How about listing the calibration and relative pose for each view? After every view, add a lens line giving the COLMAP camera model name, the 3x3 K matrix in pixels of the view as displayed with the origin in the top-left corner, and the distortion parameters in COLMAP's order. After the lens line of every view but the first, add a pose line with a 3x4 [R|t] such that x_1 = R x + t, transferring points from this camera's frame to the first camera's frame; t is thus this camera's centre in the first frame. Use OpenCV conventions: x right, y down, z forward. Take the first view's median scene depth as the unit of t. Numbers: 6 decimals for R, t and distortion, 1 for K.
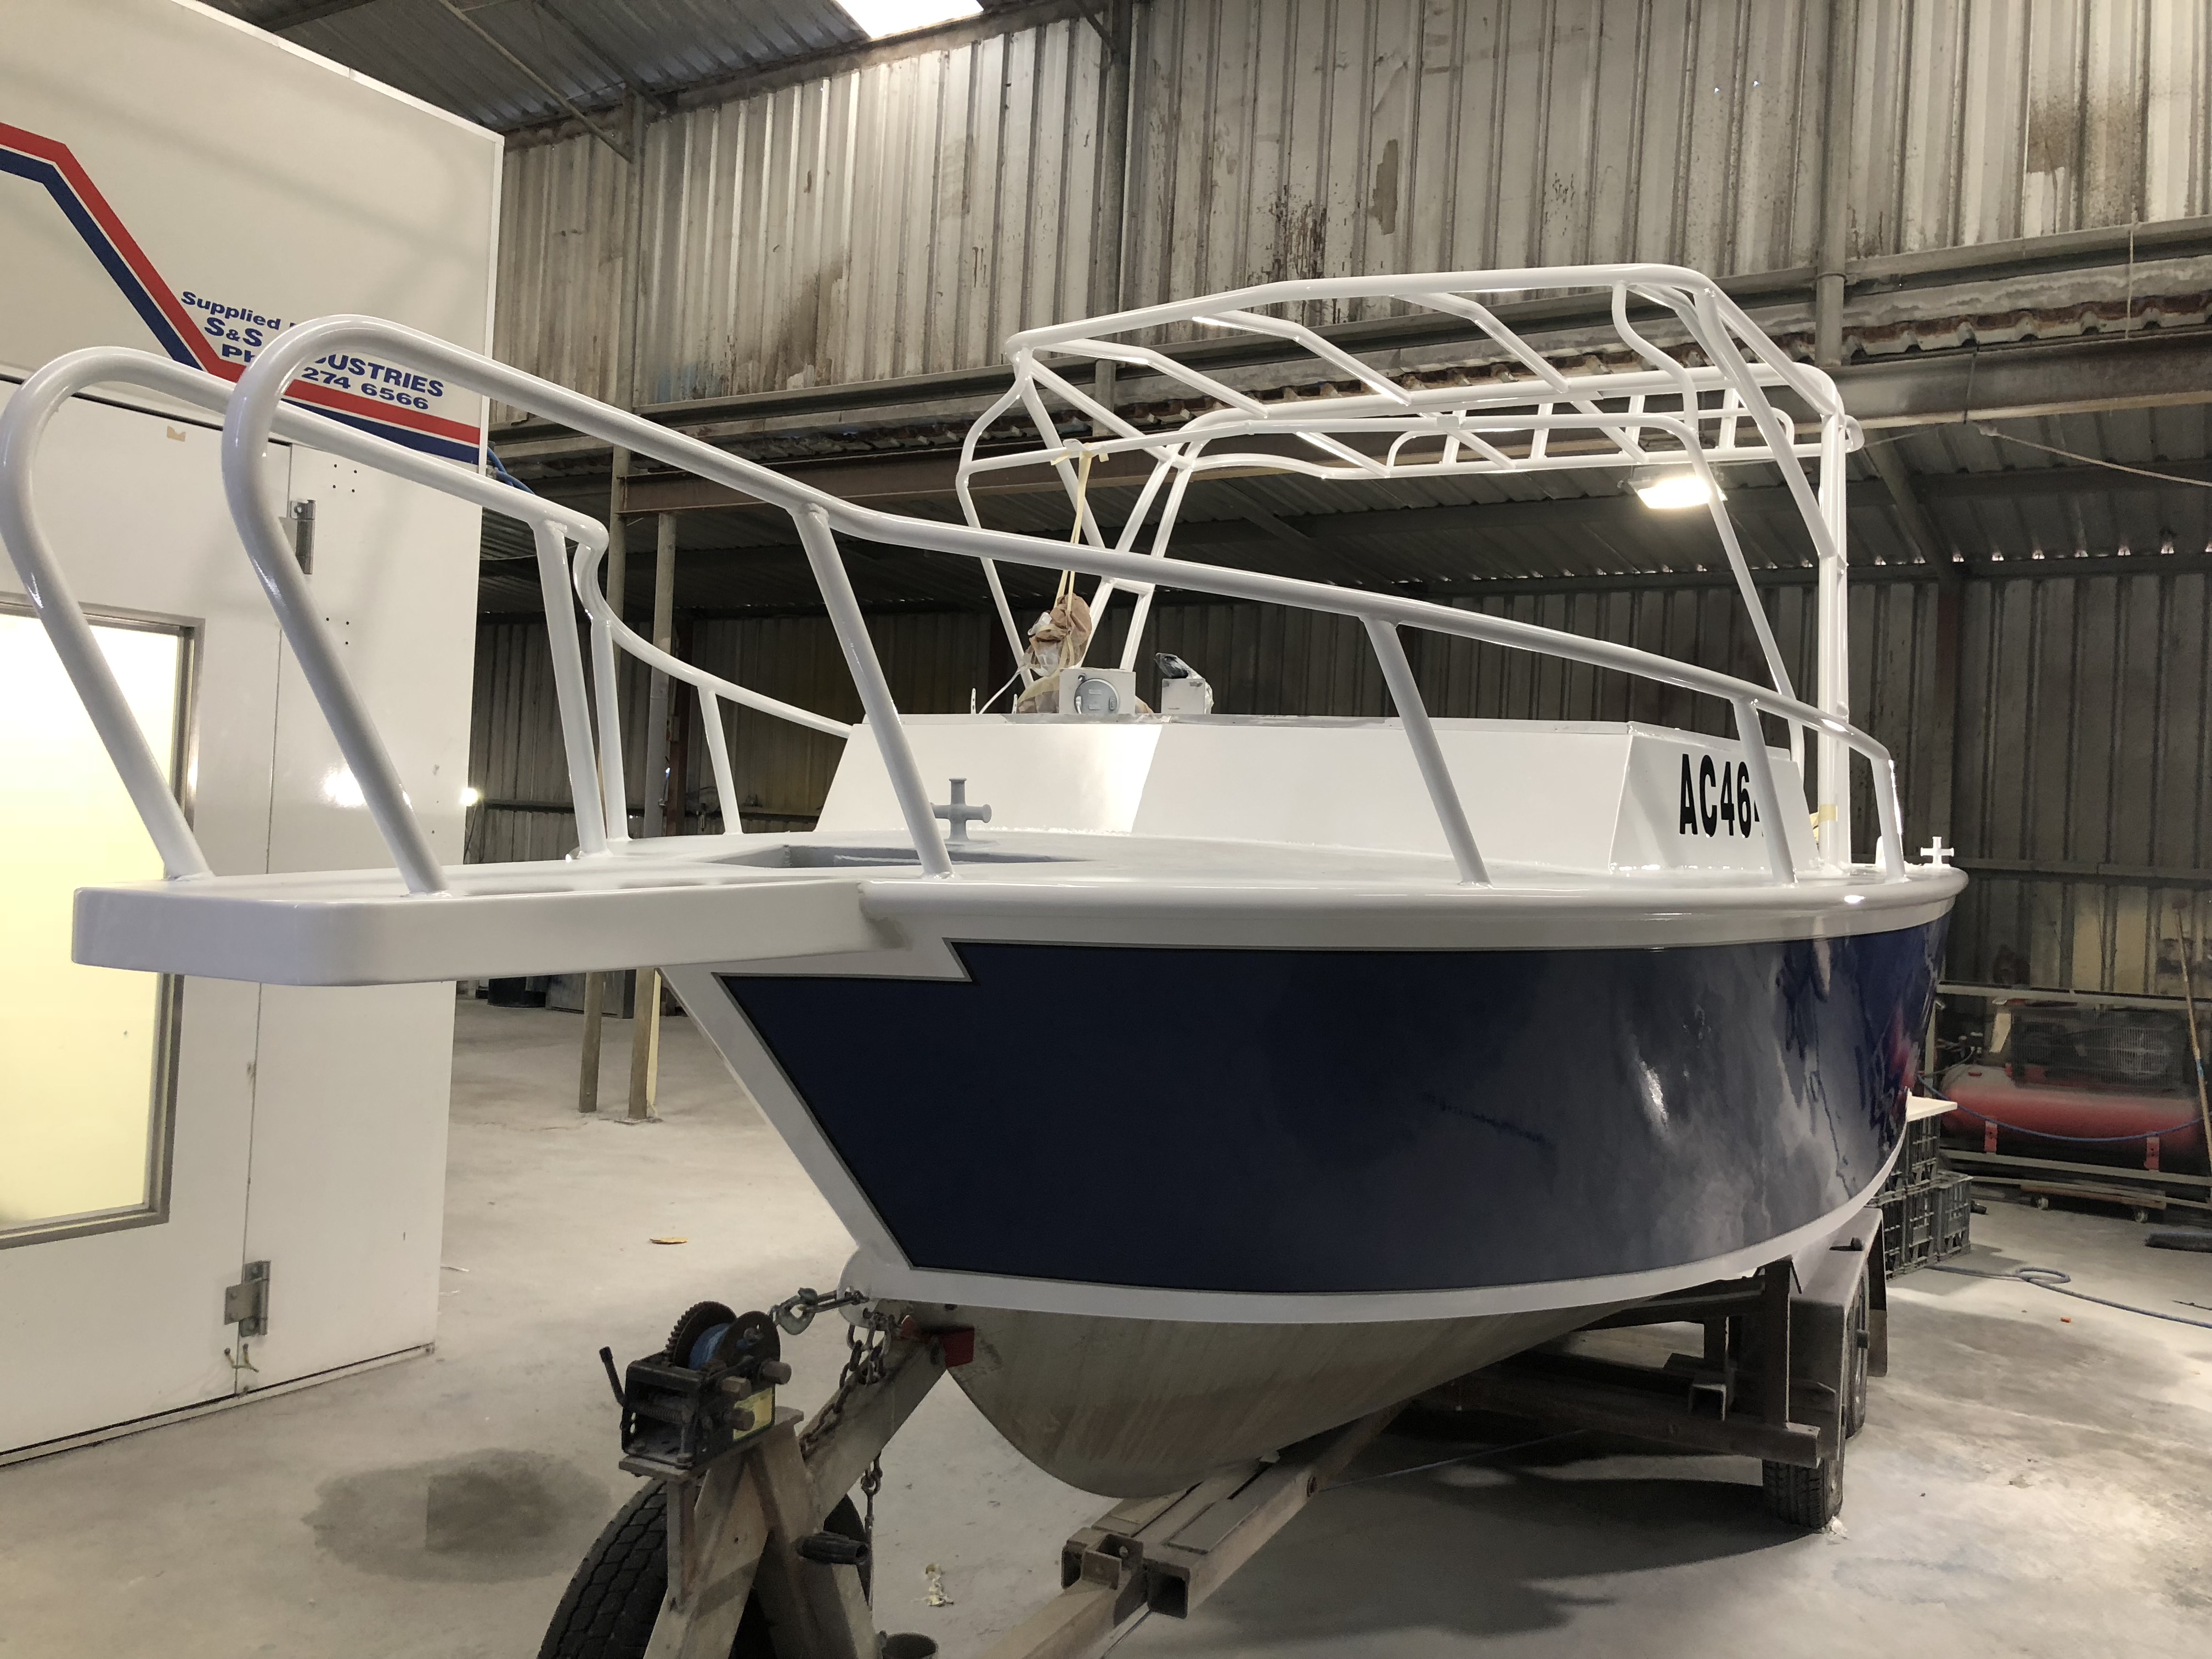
lens RADIAL K [[1844.7, 0, 1106.0], [0, 1844.7, 829.5], [0, 0, 1]] dist [0.011840, 0.009809]
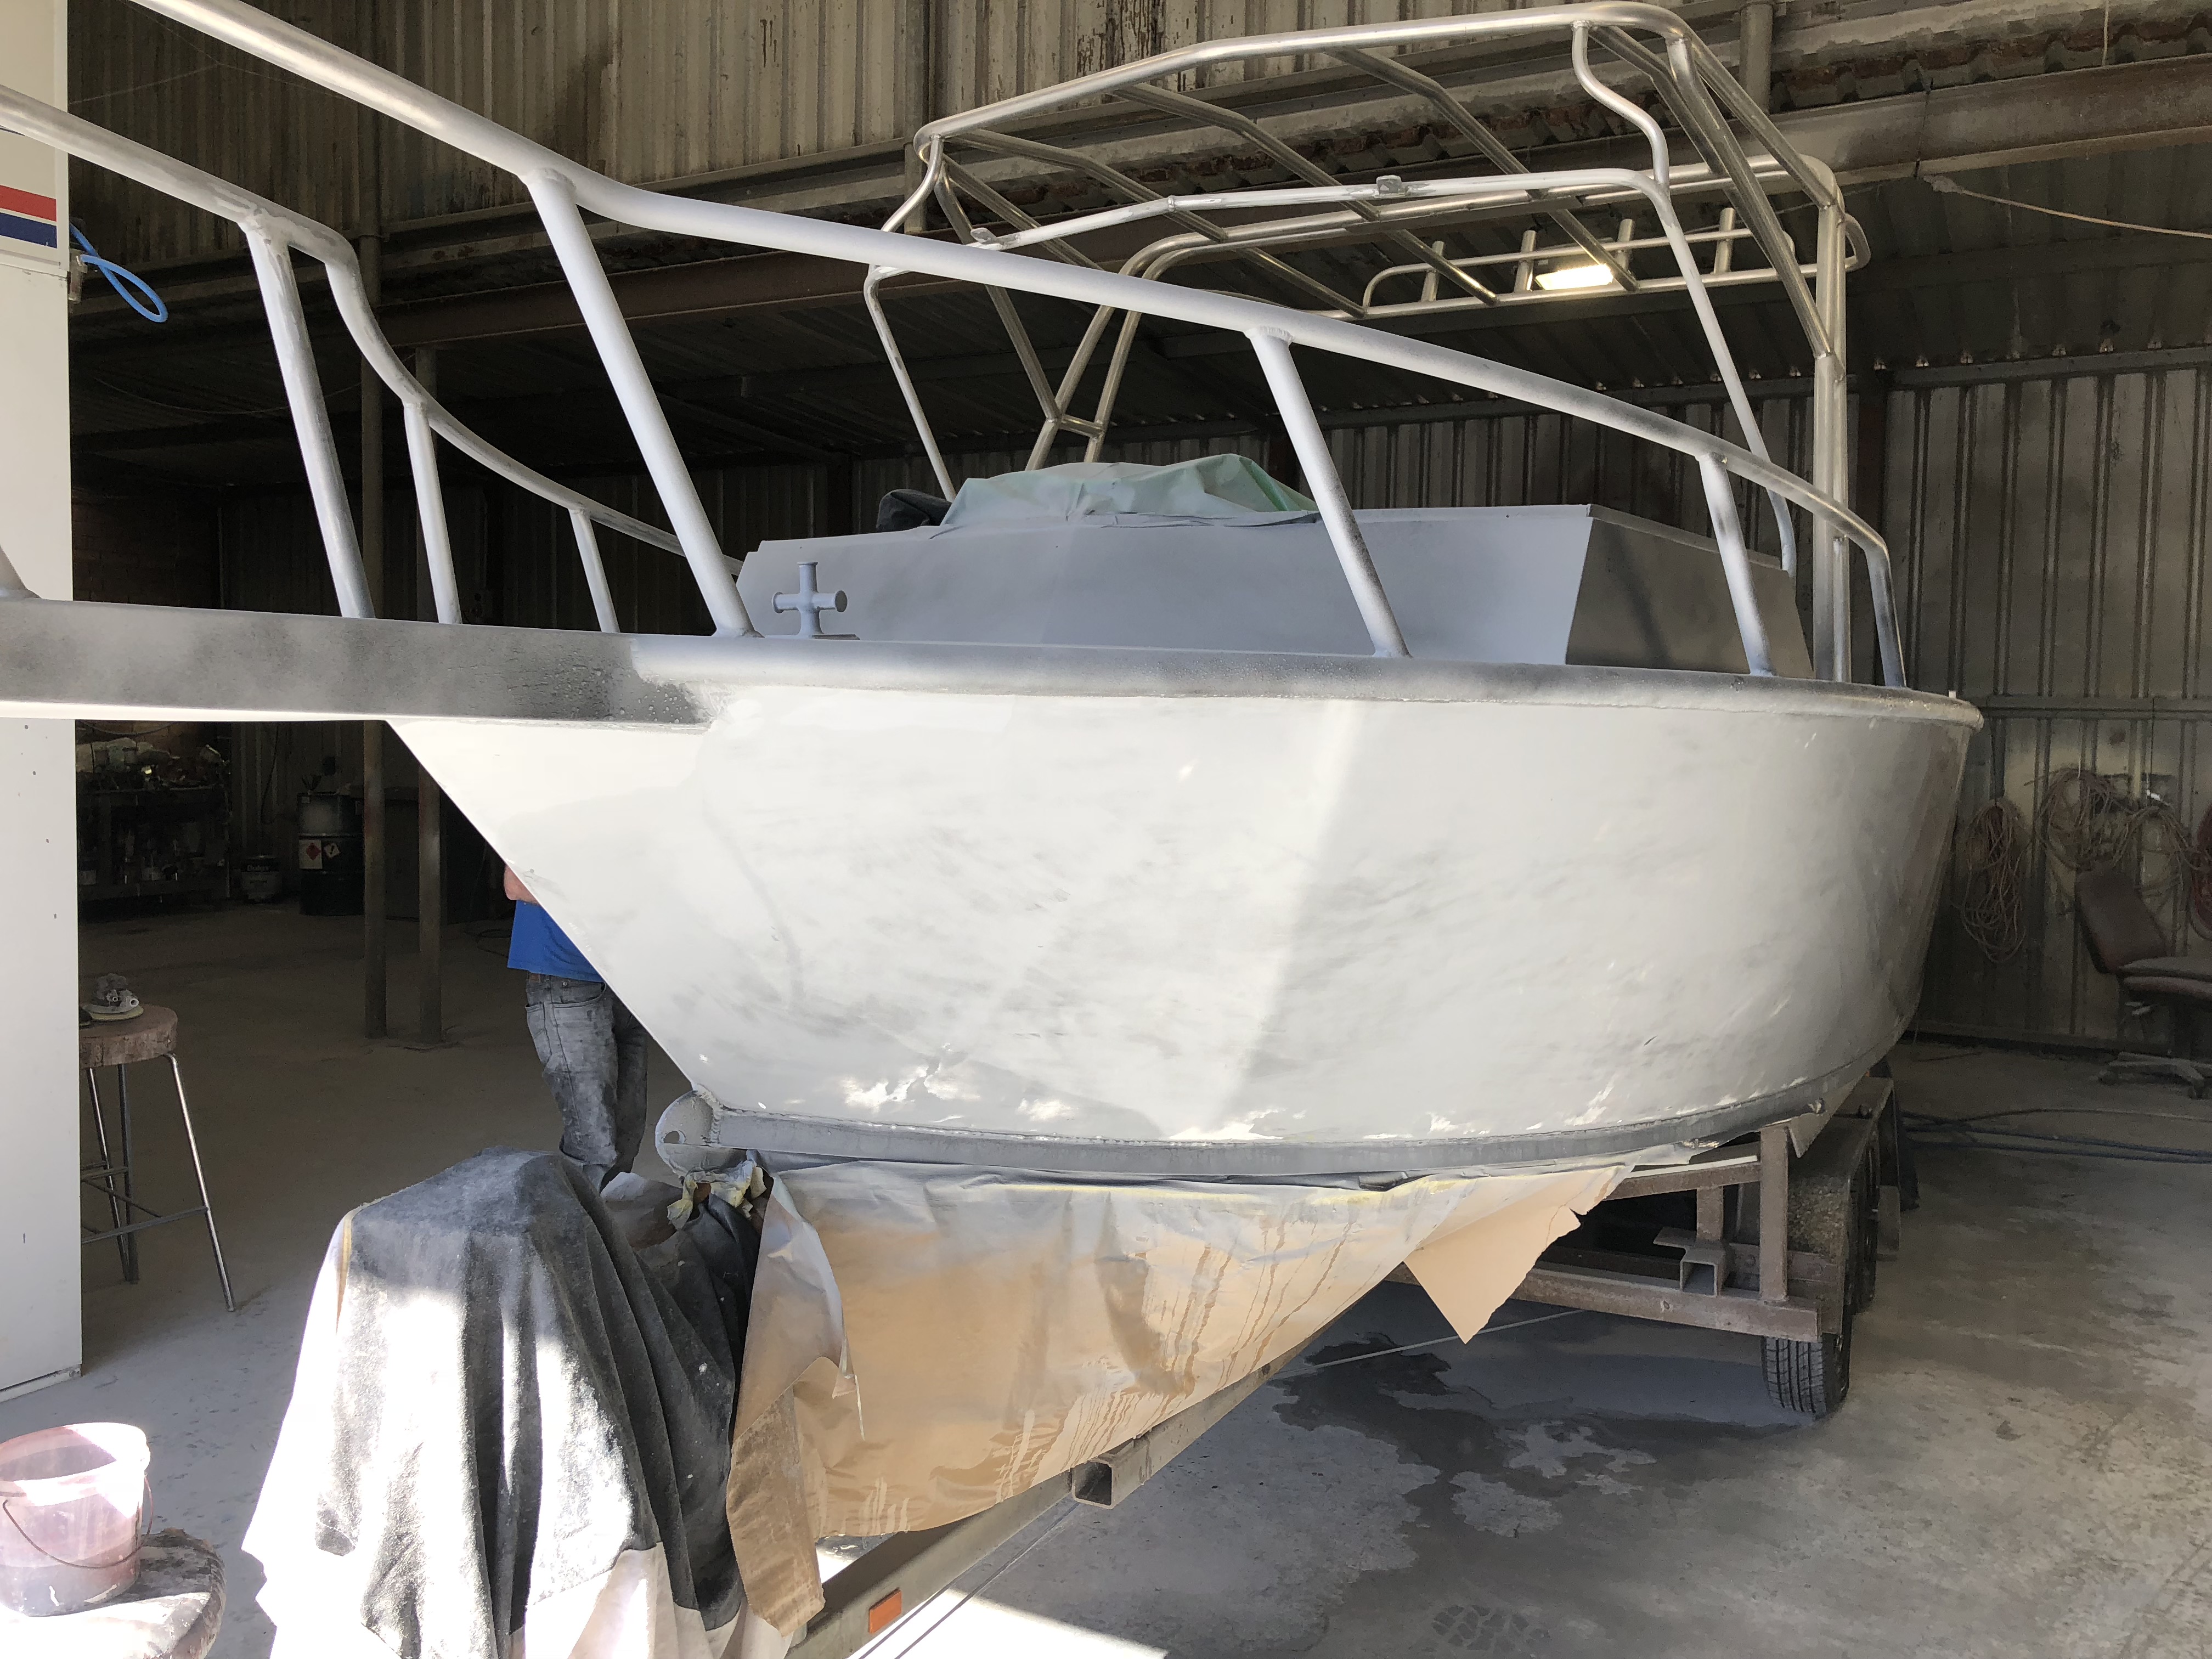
lens RADIAL K [[1823.9, 0, 1106.0], [0, 1823.9, 829.5], [0, 0, 1]] dist [0.004674, 0.001455]
pose [[0.997984, -0.038498, 0.050448, 0.029312], [0.034827, 0.996816, 0.071732, 0.003146], [-0.053049, -0.069830, 0.996147, 0.118411]]
